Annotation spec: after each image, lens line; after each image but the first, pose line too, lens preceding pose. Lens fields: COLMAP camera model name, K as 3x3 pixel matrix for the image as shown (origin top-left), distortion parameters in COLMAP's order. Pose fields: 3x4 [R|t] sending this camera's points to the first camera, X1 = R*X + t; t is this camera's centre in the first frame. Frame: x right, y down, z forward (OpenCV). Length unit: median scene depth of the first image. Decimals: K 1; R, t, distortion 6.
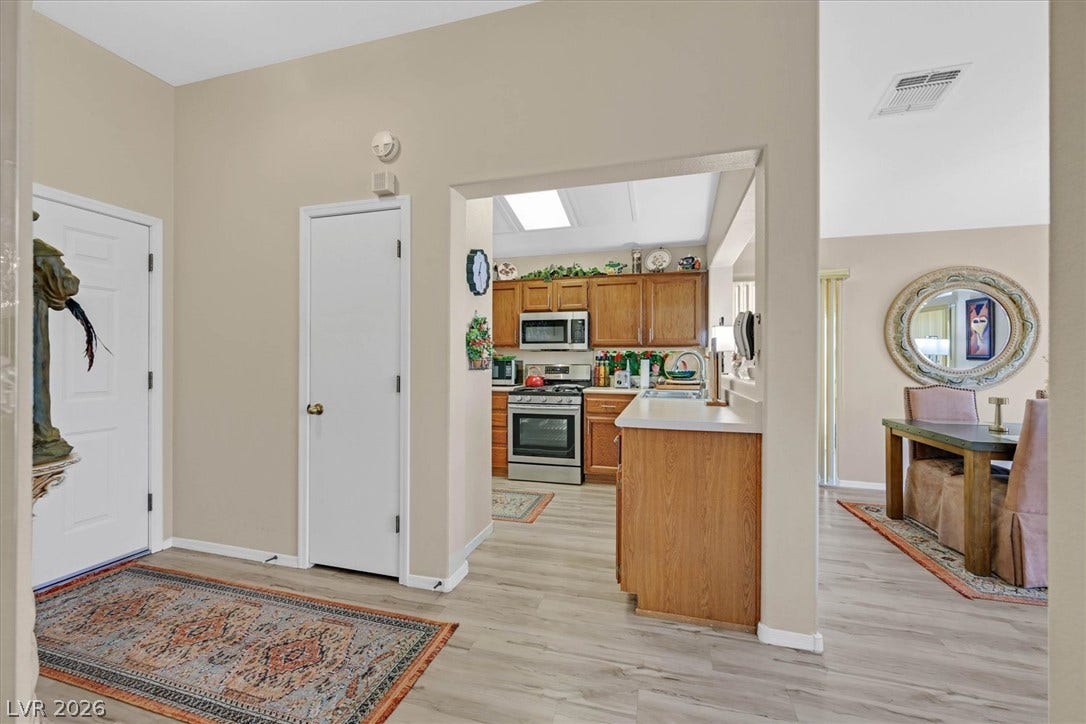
lens RADIAL K [[425.1, 0, 543.3], [0, 425.1, 360.5], [0, 0, 1]] dist [-0.000054, 0.000033]
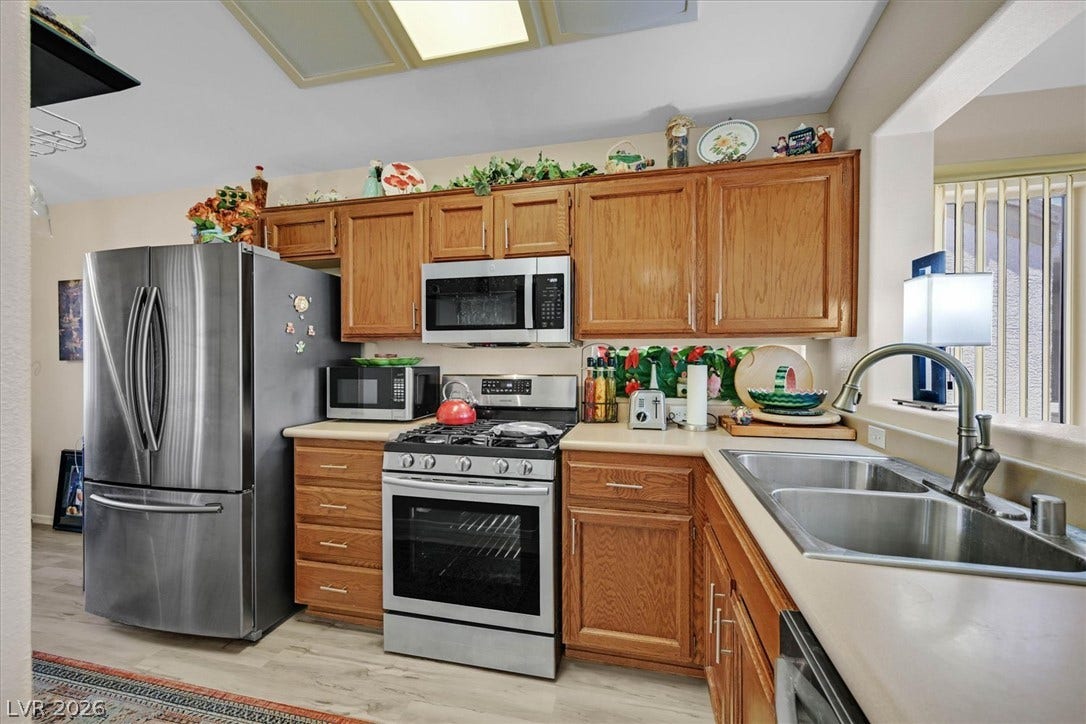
lens RADIAL K [[425.1, 0, 543.3], [0, 425.1, 360.5], [0, 0, 1]] dist [-0.000054, 0.000033]
pose [[0.999050, -0.004373, 0.043365, 0.056299], [0.003909, 0.999934, 0.010768, -0.012428], [-0.043410, -0.010588, 0.999001, 0.553525]]
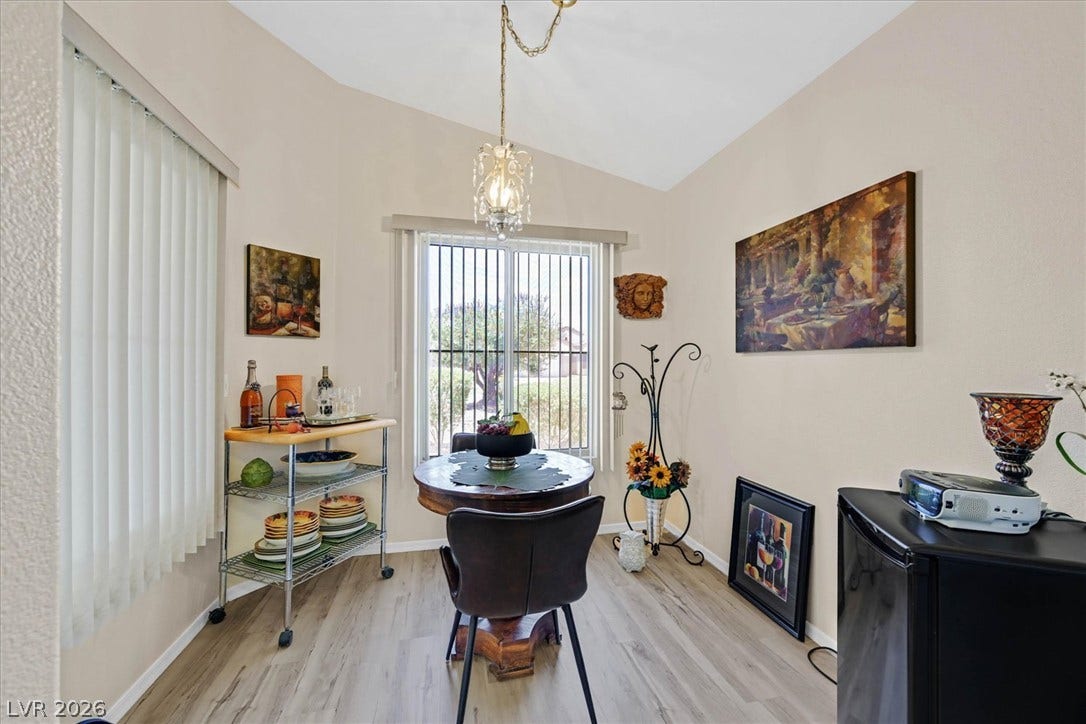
lens RADIAL K [[425.1, 0, 543.3], [0, 425.1, 360.5], [0, 0, 1]] dist [-0.000054, 0.000033]
pose [[0.477583, -0.003369, -0.878580, -0.384484], [0.001703, 0.999994, -0.002909, 0.002854], [0.878585, -0.000107, 0.477586, 0.851470]]
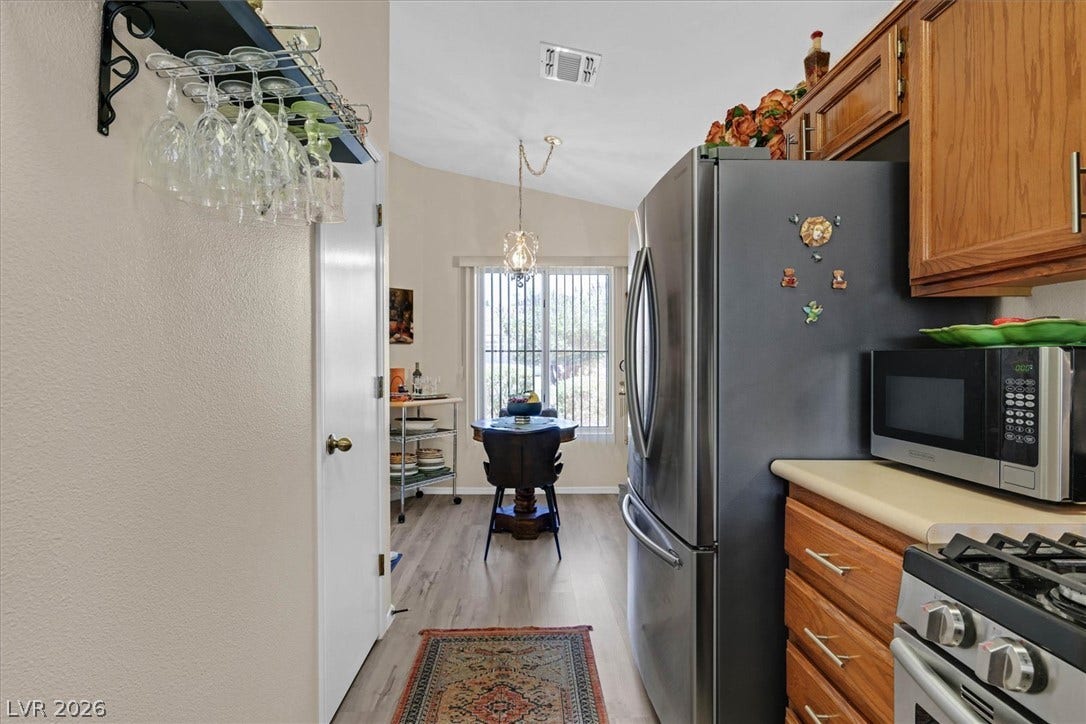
lens RADIAL K [[542.3, 0, 543.0], [0, 542.3, 362.0], [0, 0, 1]] dist [-0.002961, -0.000664]
pose [[0.296023, 0.003430, -0.955175, 0.066563], [0.006065, 0.999967, 0.005470, 0.003353], [0.955162, -0.007412, 0.295992, 0.789322]]
